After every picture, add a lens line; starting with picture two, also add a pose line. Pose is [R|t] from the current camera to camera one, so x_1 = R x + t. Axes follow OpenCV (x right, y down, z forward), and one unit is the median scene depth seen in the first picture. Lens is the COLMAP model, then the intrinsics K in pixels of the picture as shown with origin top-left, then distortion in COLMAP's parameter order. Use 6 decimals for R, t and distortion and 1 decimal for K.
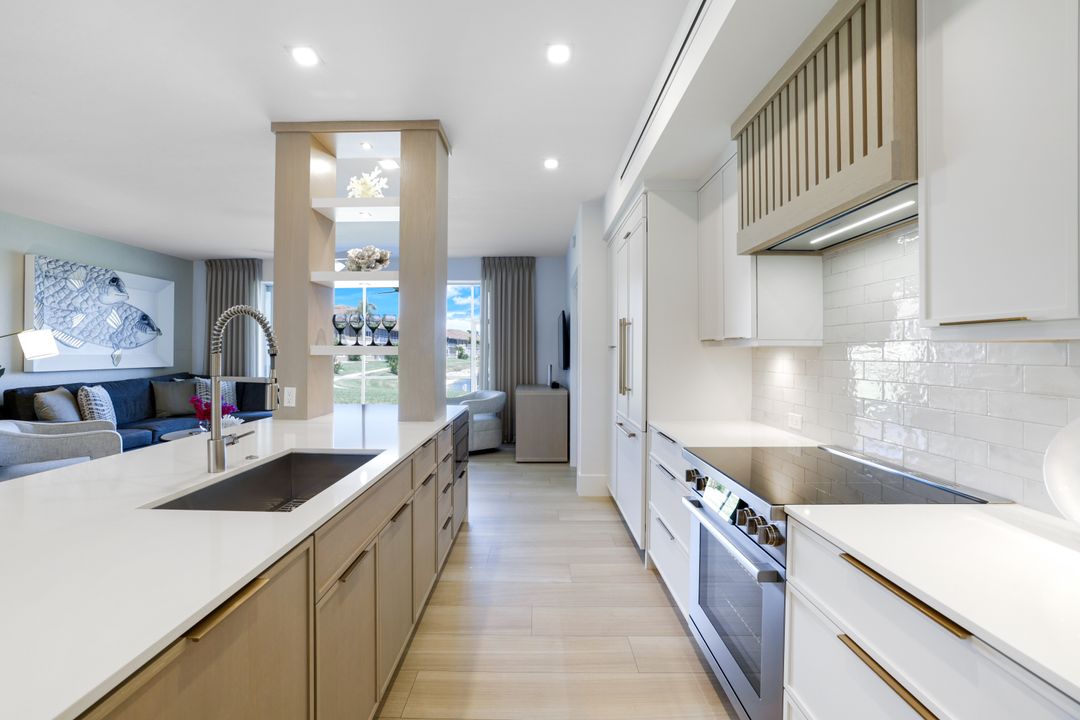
lens RADIAL K [[455.8, 0, 537.0], [0, 455.8, 351.7], [0, 0, 1]] dist [-0.049159, 0.016390]
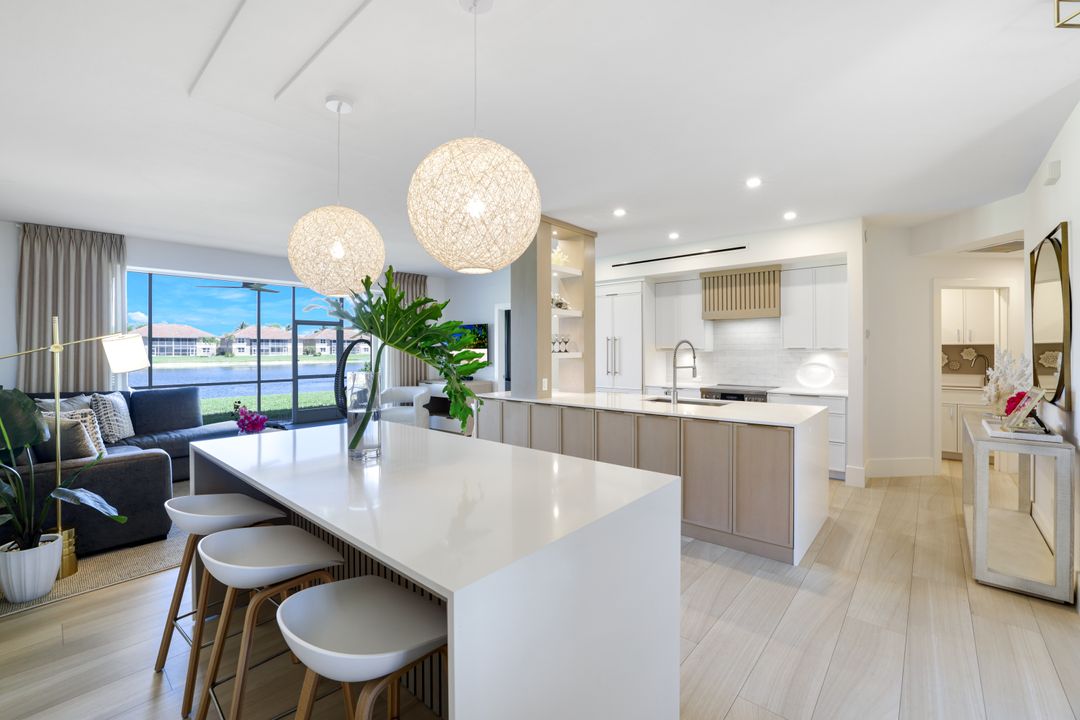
lens RADIAL K [[457.7, 0, 538.8], [0, 457.7, 349.4], [0, 0, 1]] dist [-0.045376, 0.014811]
pose [[0.656517, -0.005237, 0.754293, -1.004540], [0.003926, 0.999986, 0.003525, -0.018045], [-0.754301, 0.000648, 0.656528, -0.043174]]
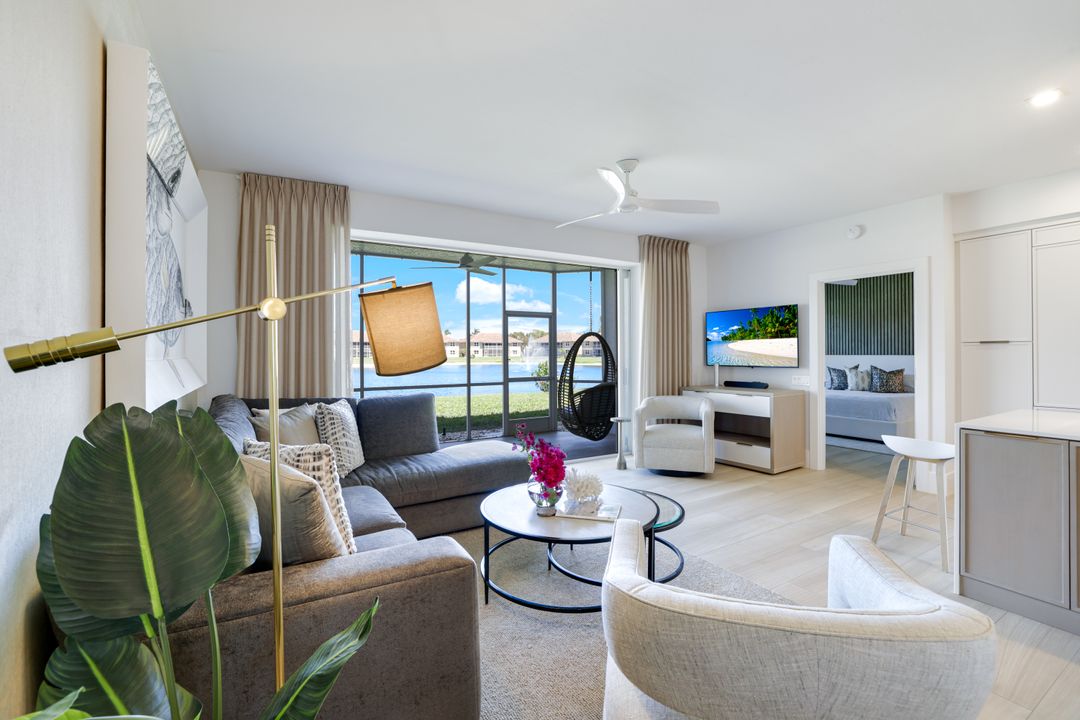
lens RADIAL K [[460.2, 0, 524.0], [0, 460.2, 351.7], [0, 0, 1]] dist [-0.031117, 0.000104]
pose [[0.867946, -0.006524, 0.496615, -0.986810], [0.006973, 0.999975, 0.000951, 0.001256], [-0.496609, 0.002637, 0.867970, 0.533524]]
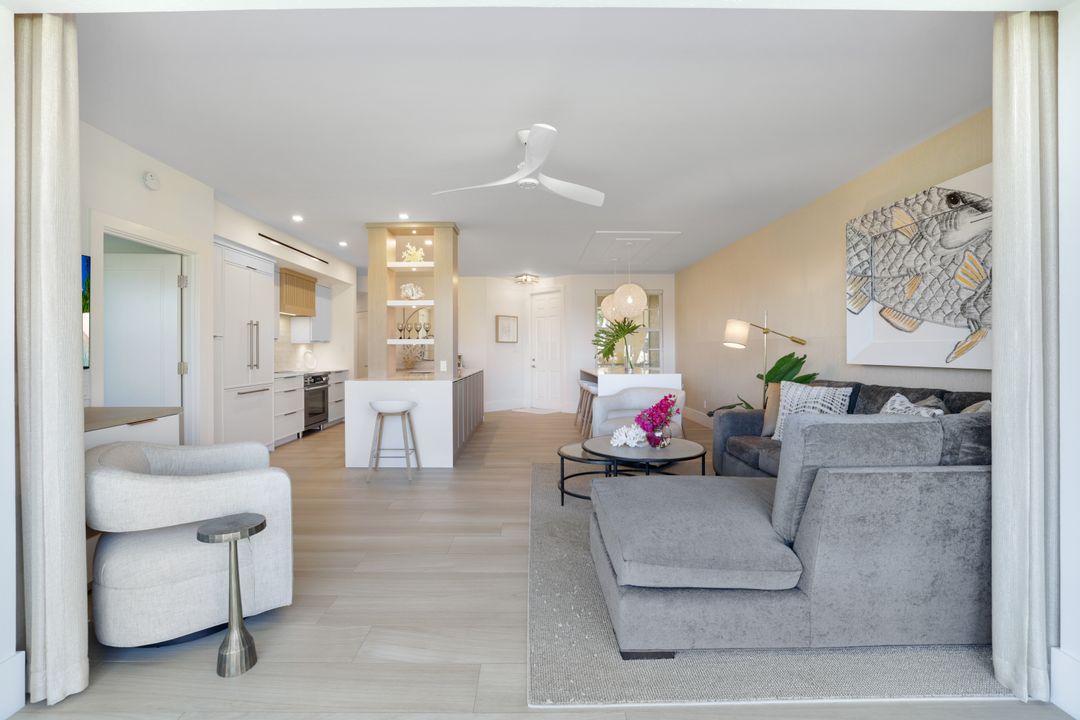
lens RADIAL K [[455.8, 0, 537.0], [0, 455.8, 351.7], [0, 0, 1]] dist [-0.049159, 0.016390]
pose [[-0.999974, 0.000381, -0.007208, -0.510114], [0.000379, 1.000000, 0.000233, 0.021023], [0.007208, 0.000230, -0.999974, 1.685582]]
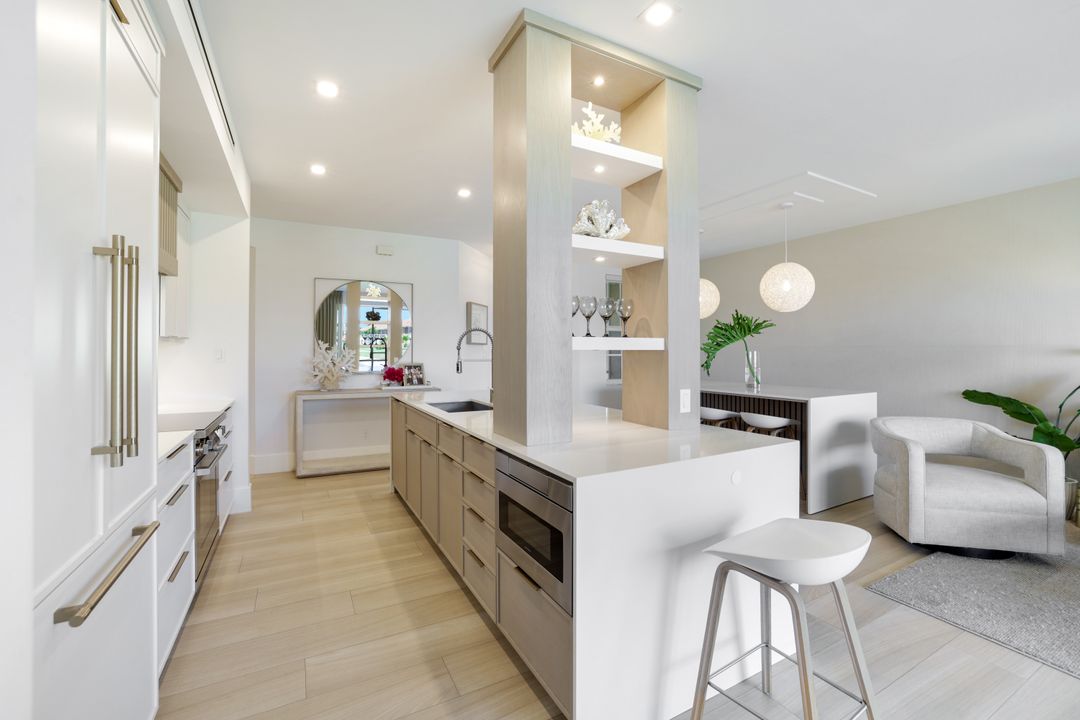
lens RADIAL K [[455.8, 0, 537.0], [0, 455.8, 351.7], [0, 0, 1]] dist [-0.049159, 0.016390]
pose [[-0.883604, -0.002496, -0.468228, 0.043896], [-0.002158, 0.999997, -0.001257, 0.006176], [0.468230, -0.000100, -0.883607, 0.958602]]
